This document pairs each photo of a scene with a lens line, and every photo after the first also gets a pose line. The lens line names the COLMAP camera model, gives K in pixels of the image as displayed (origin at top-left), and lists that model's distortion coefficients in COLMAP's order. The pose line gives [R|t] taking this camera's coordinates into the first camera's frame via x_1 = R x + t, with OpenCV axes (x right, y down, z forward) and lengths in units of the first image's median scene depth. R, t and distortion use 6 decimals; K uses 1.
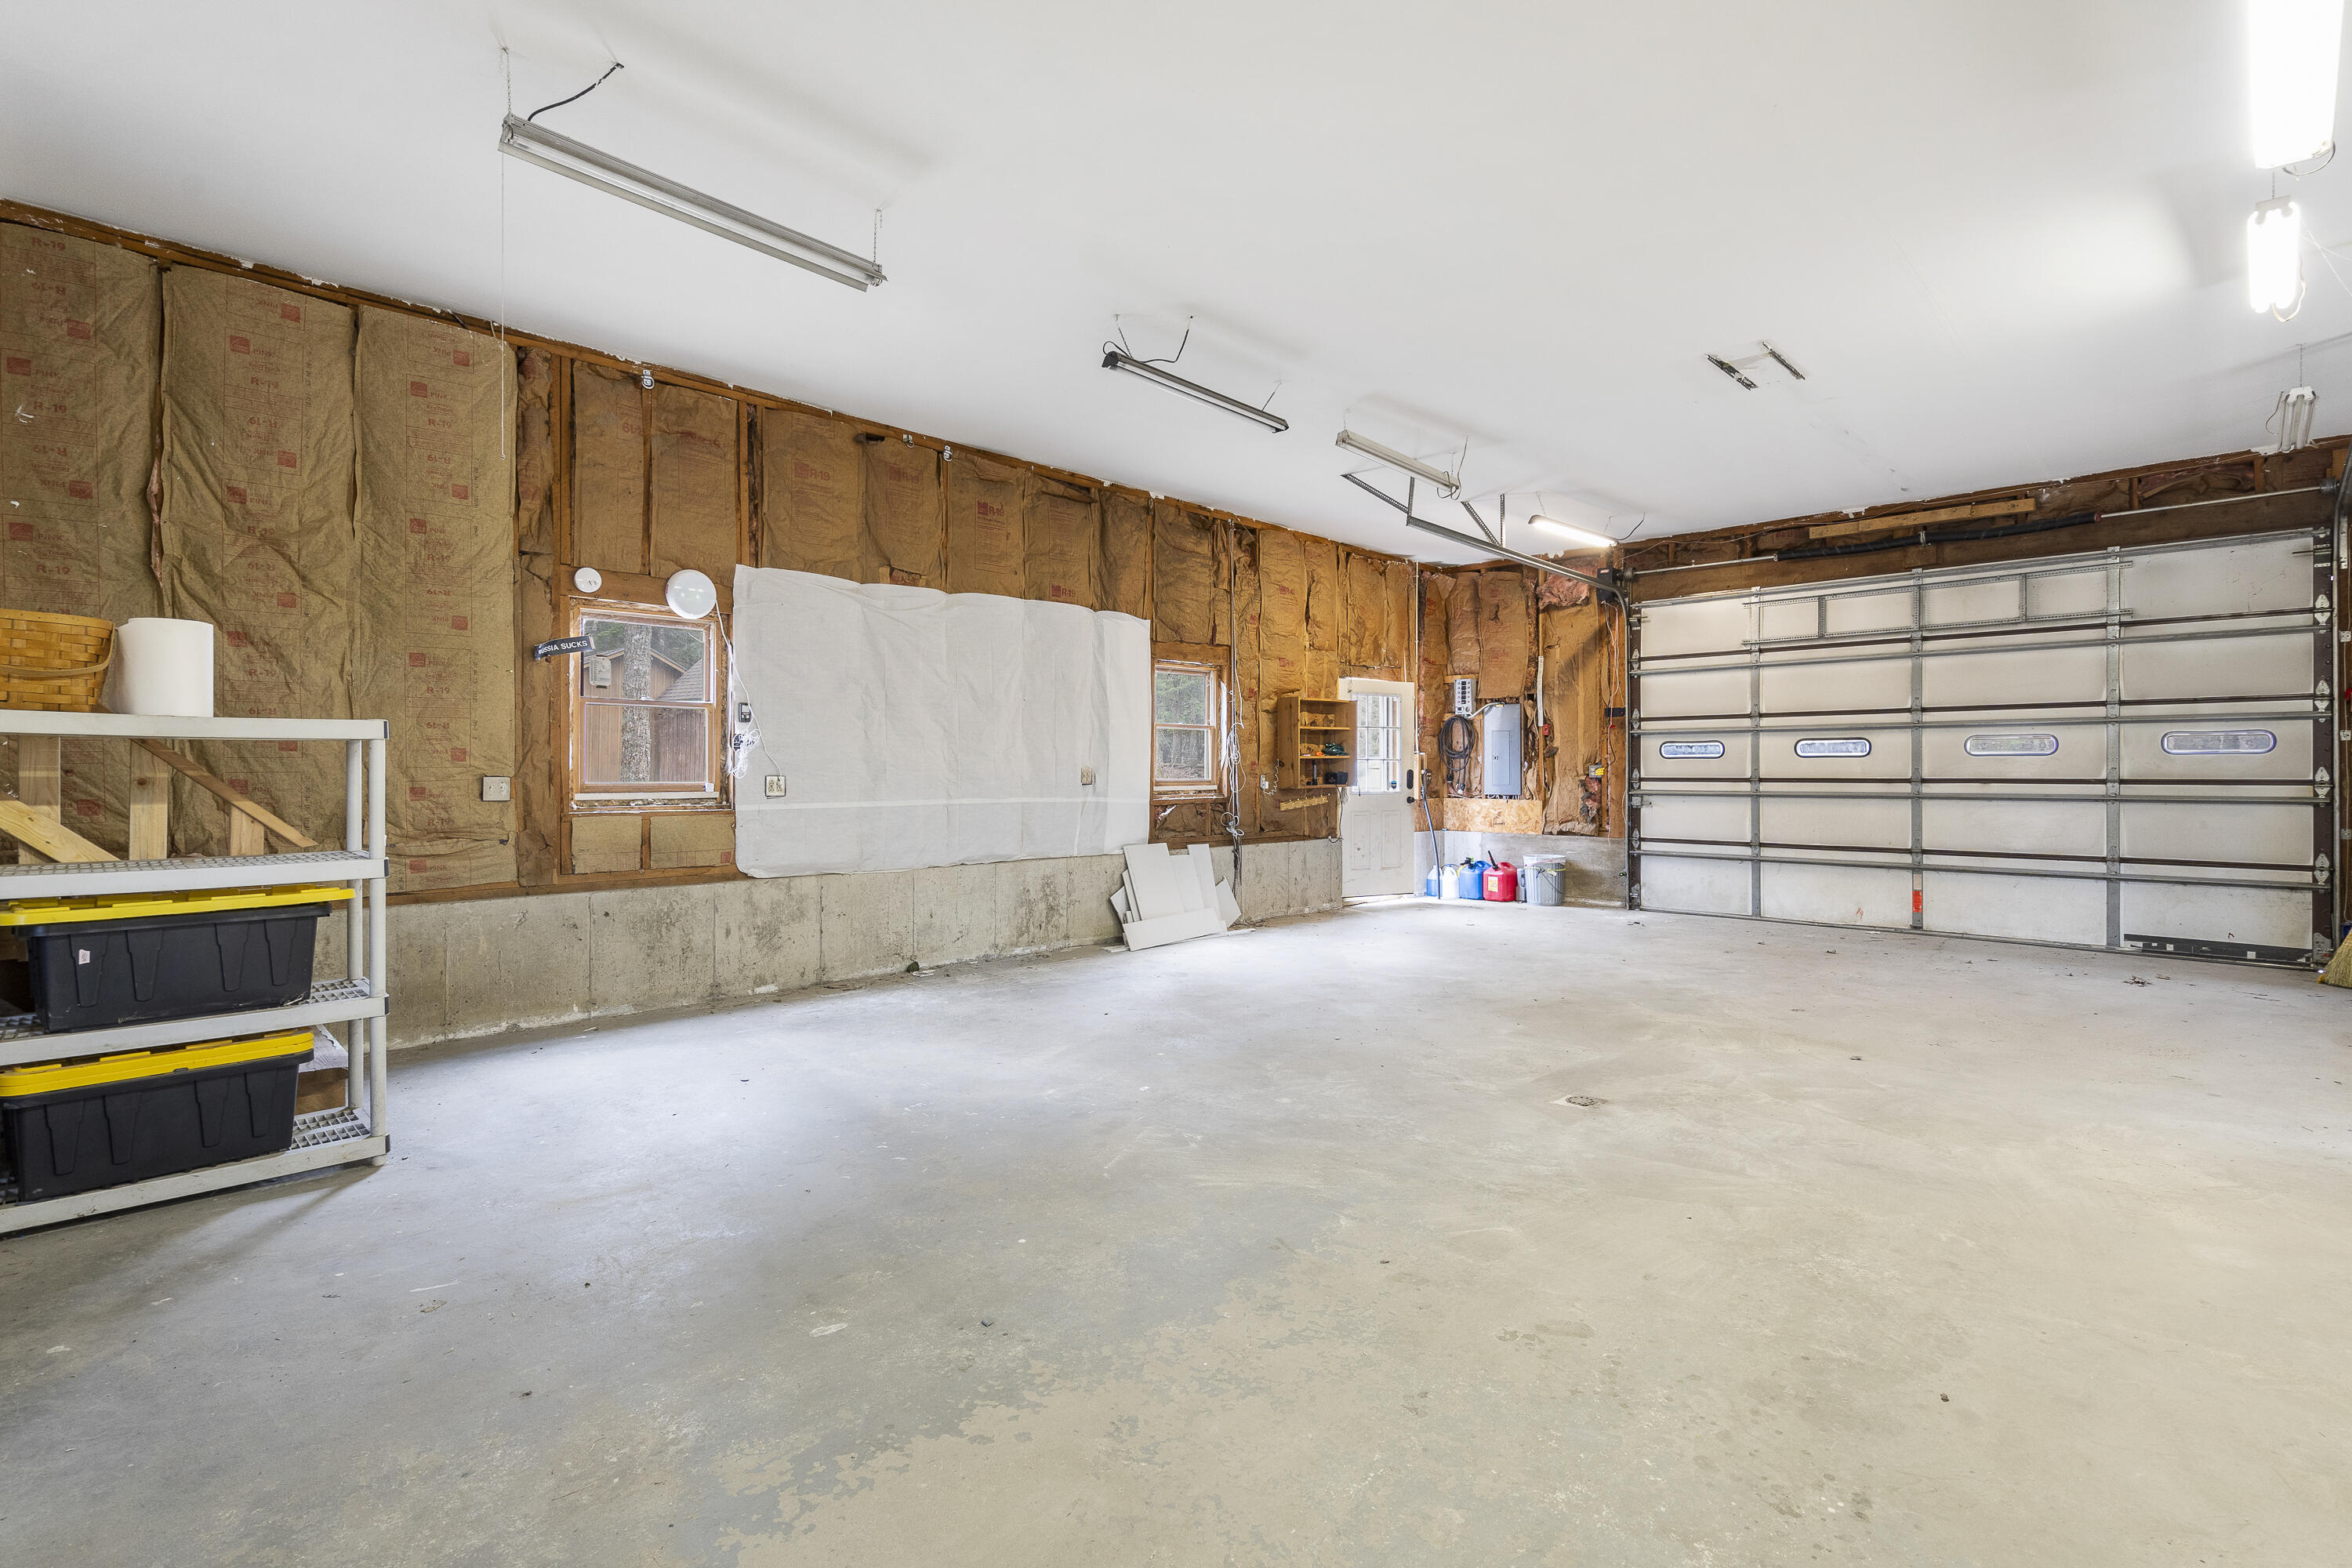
lens RADIAL K [[1072.9, 0, 1177.6], [0, 1072.9, 775.3], [0, 0, 1]] dist [0.004191, 0.001205]
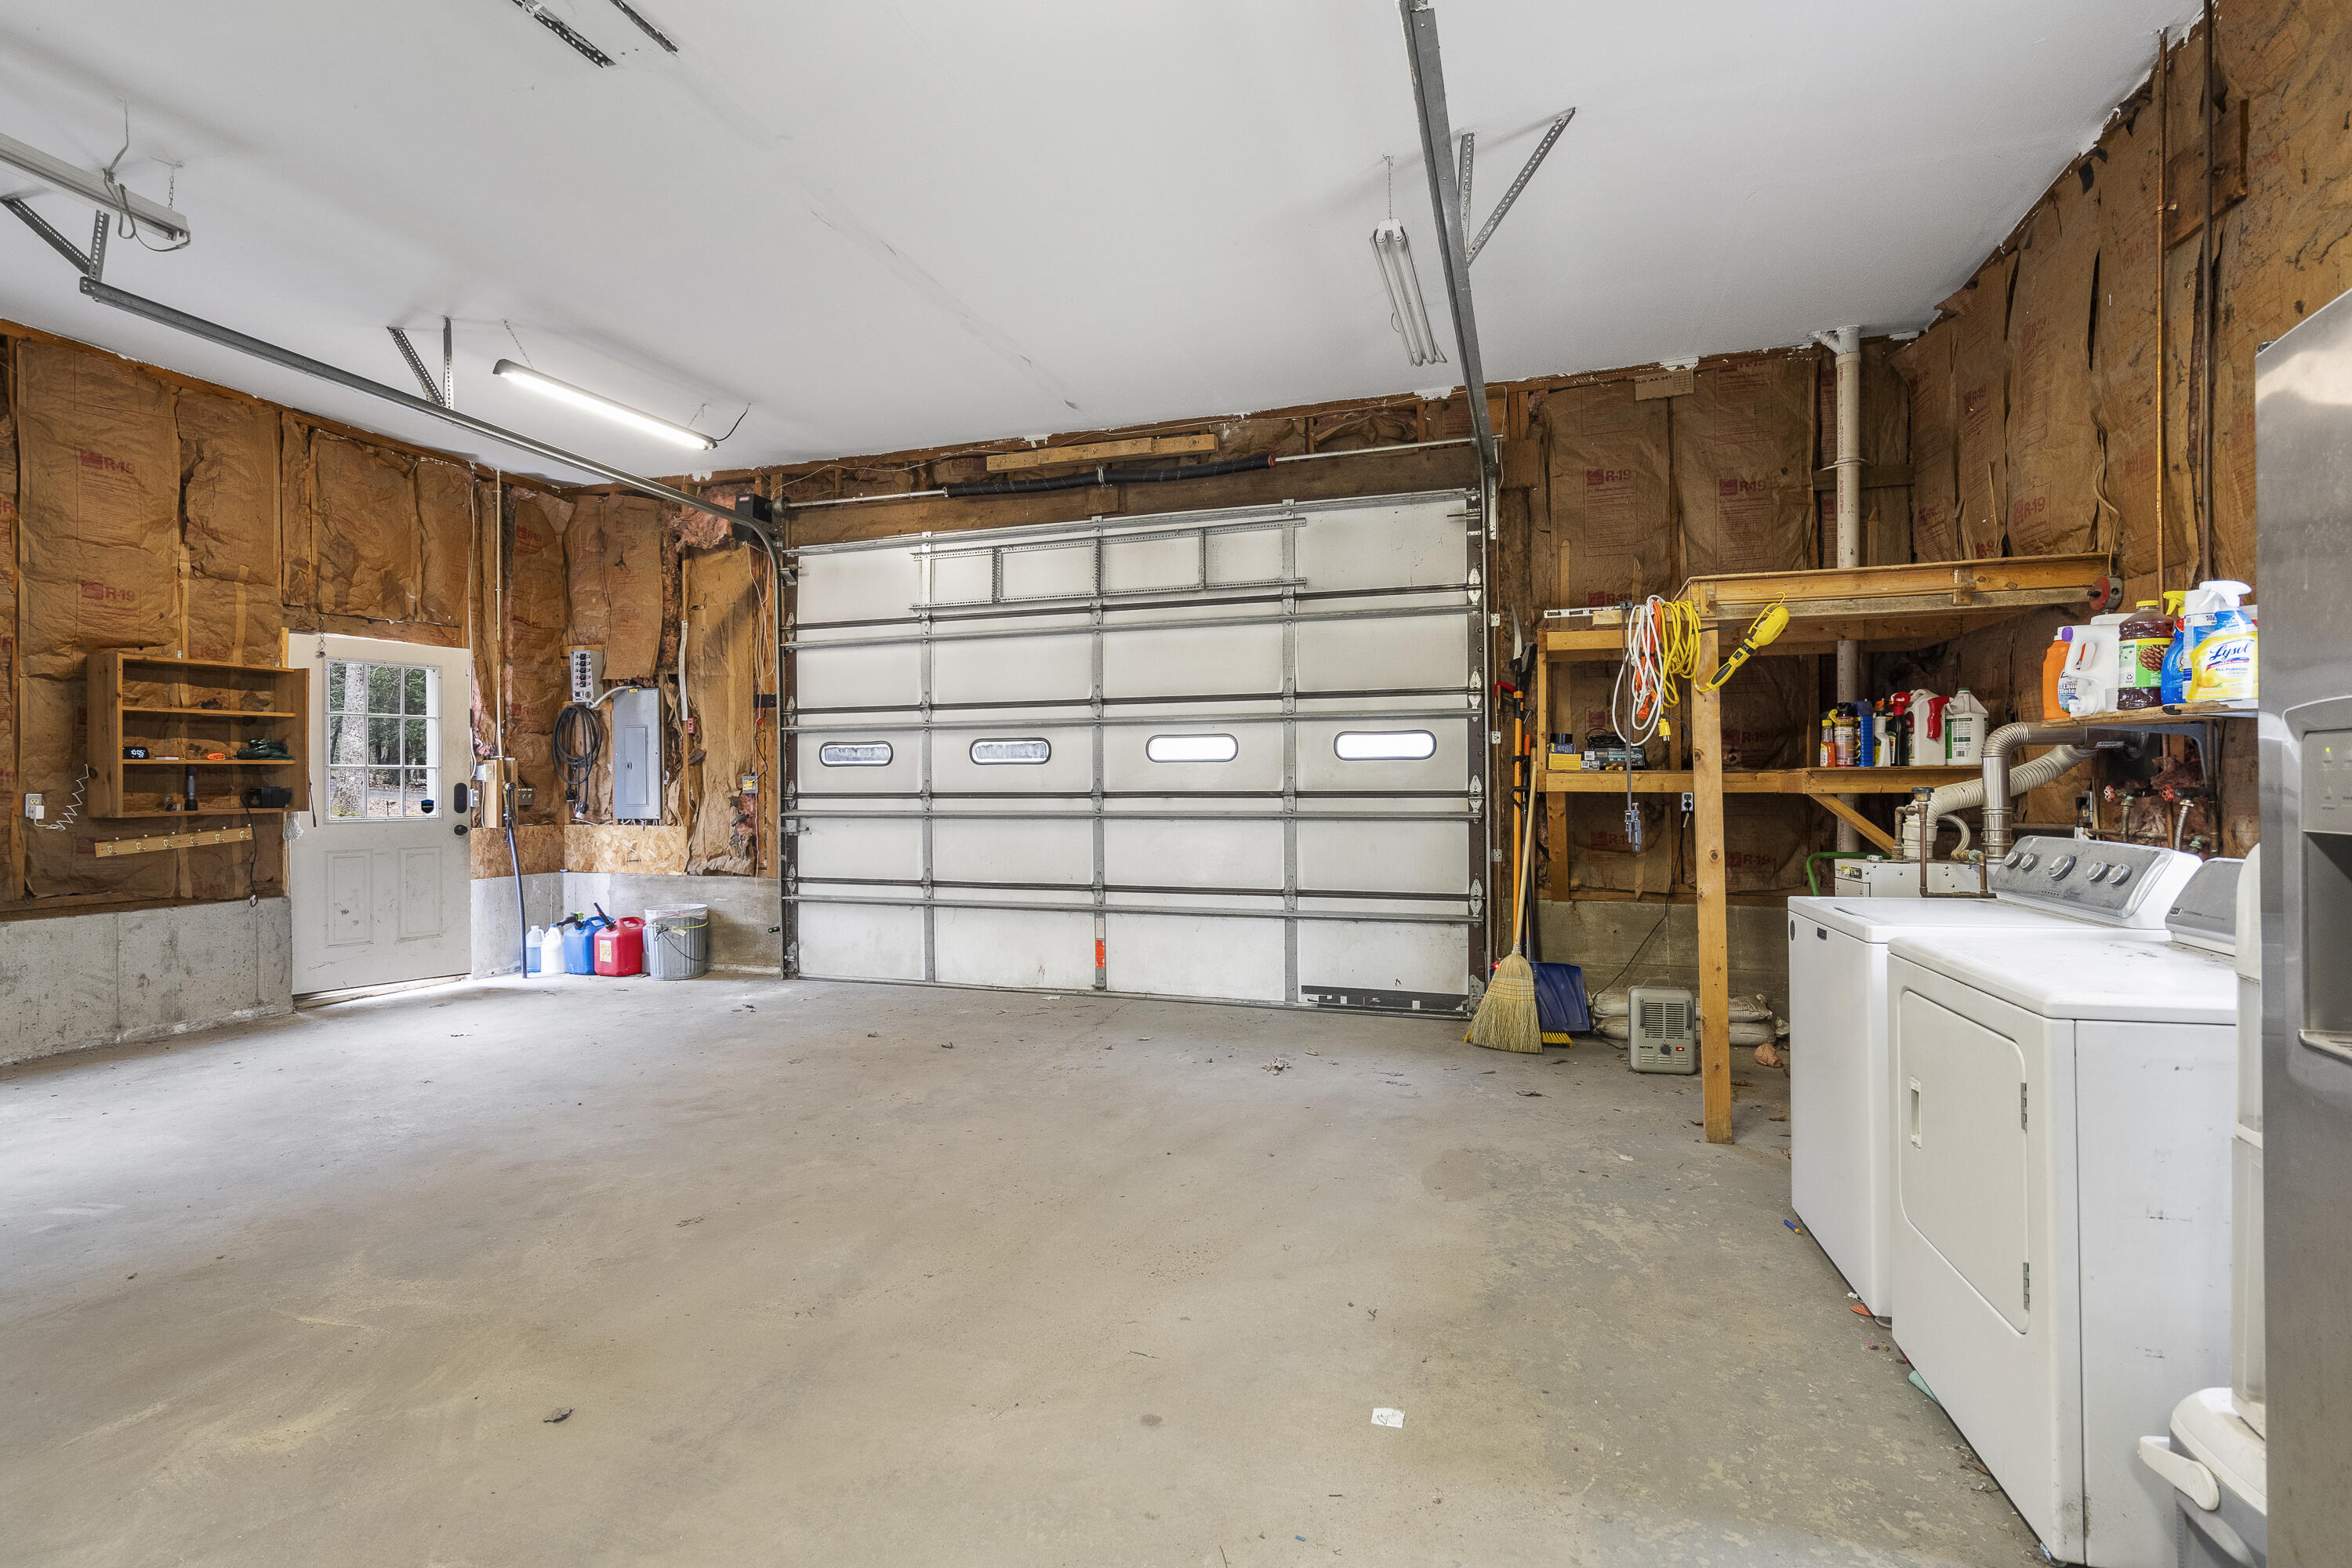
lens RADIAL K [[1072.9, 0, 1168.0], [0, 1072.9, 787.5], [0, 0, 1]] dist [0.004191, 0.001205]
pose [[0.905192, -0.005642, 0.424965, 0.391151], [0.006450, 0.999979, -0.000463, 0.000435], [-0.424954, 0.003160, 0.905210, 0.278652]]
